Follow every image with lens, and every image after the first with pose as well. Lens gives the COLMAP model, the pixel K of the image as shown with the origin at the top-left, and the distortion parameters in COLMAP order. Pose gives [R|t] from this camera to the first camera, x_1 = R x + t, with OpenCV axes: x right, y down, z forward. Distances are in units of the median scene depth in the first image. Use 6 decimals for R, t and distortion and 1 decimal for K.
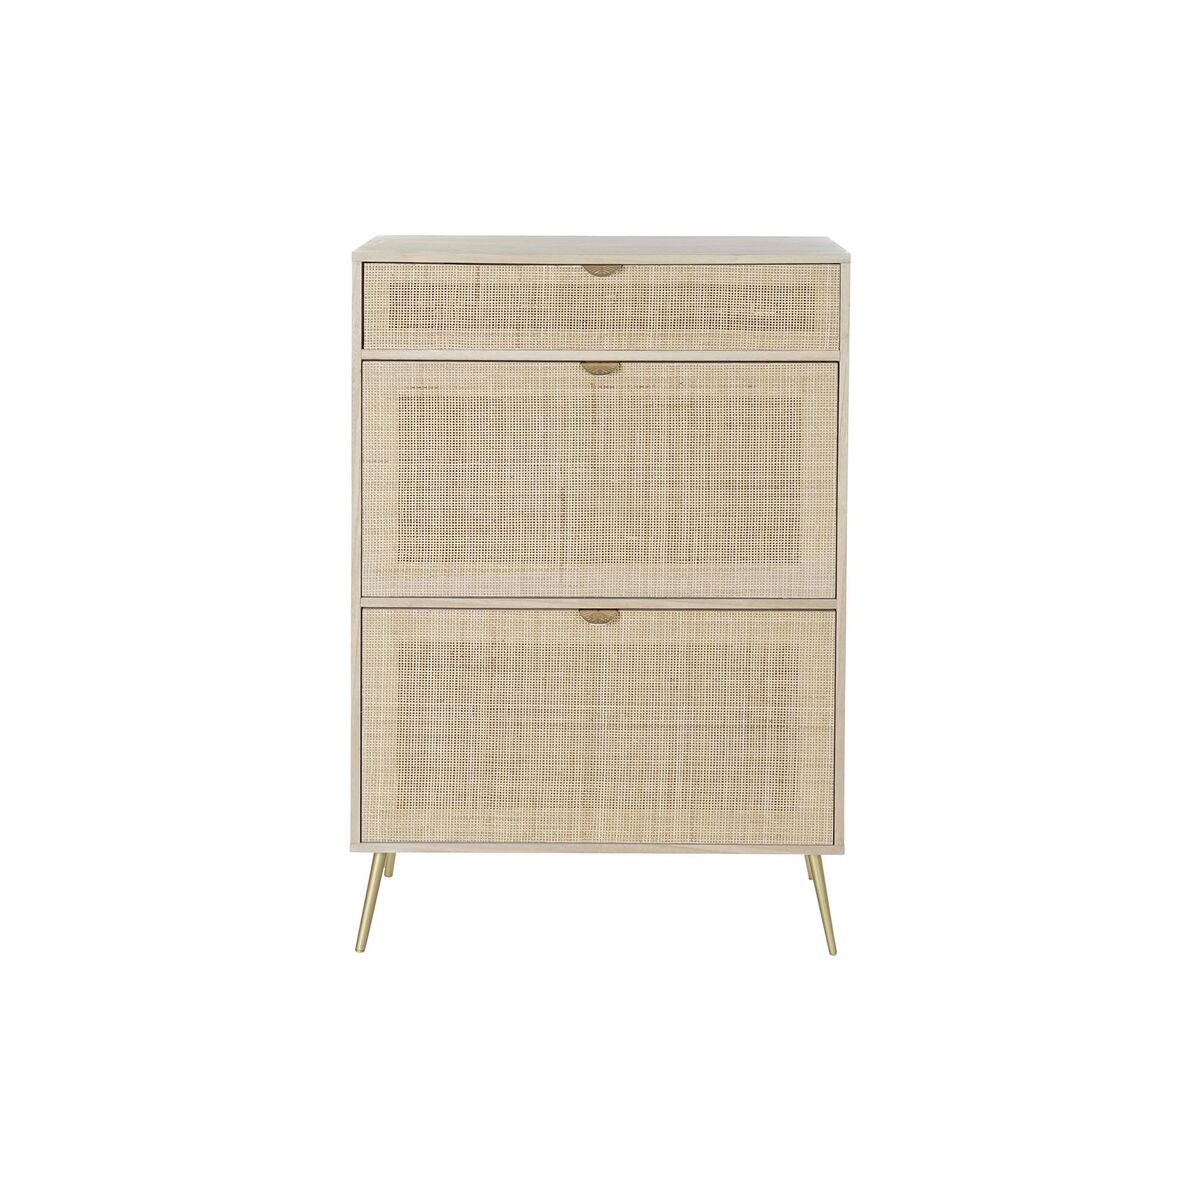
lens RADIAL K [[3791.3, 0, 597.3], [0, 3791.3, 598.8], [0, 0, 1]] dist [0.049941, 0.000000]
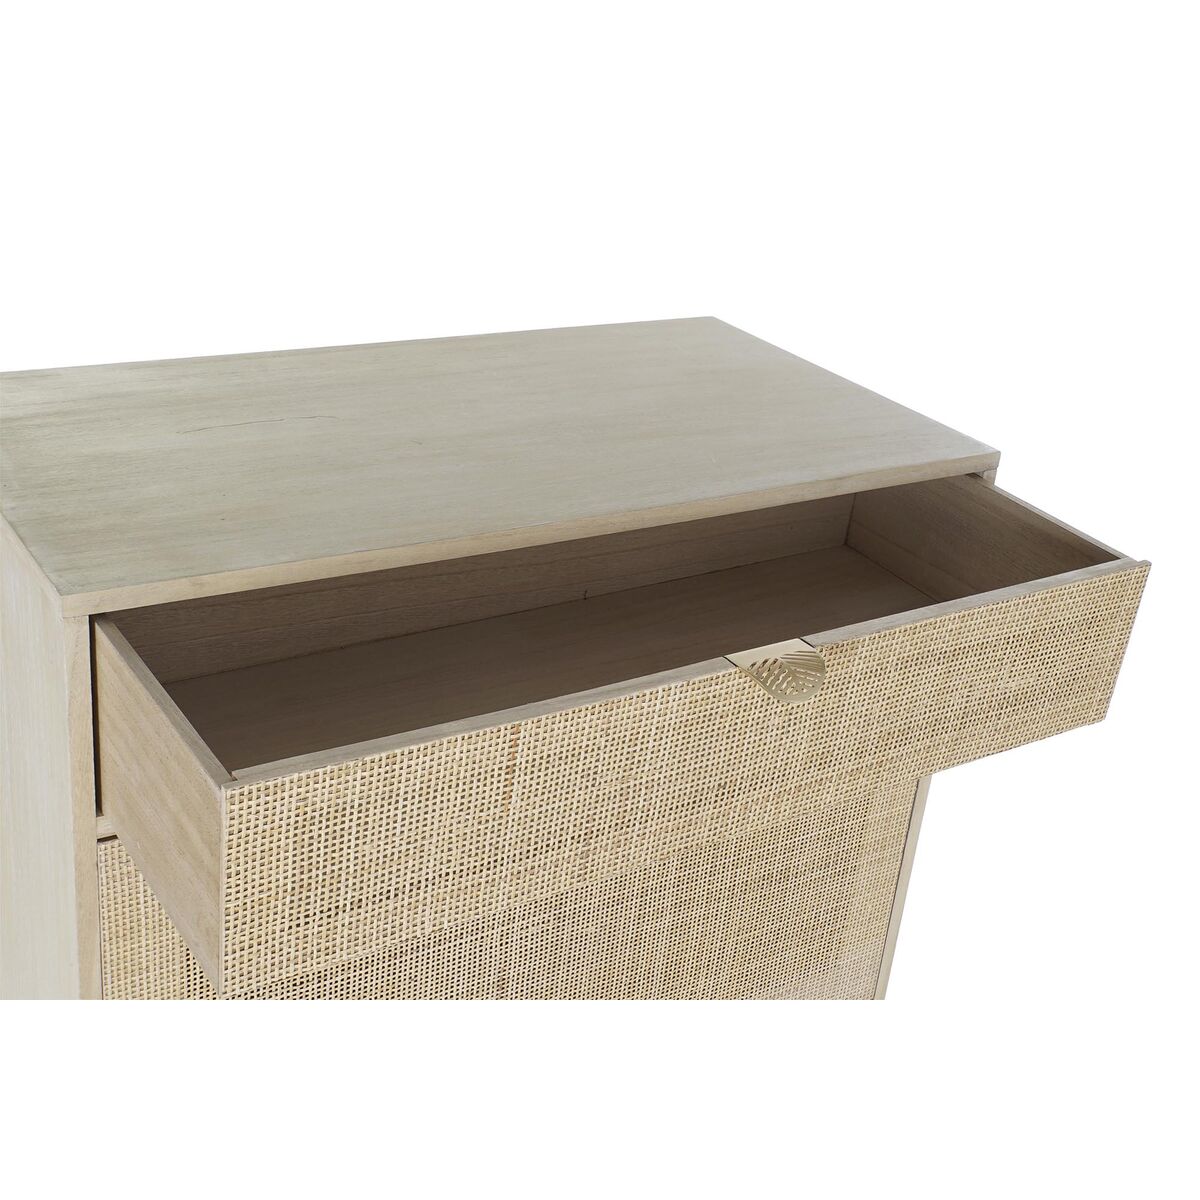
lens RADIAL K [[1716.3, 0, 599.1], [0, 1716.3, 600.7], [0, 0, 1]] dist [0.022991, 0.000000]
pose [[0.902123, -0.108437, 0.417631, -0.087002], [0.001846, 0.968866, 0.247577, -0.132420], [-0.431475, -0.222574, 0.874237, 0.806593]]
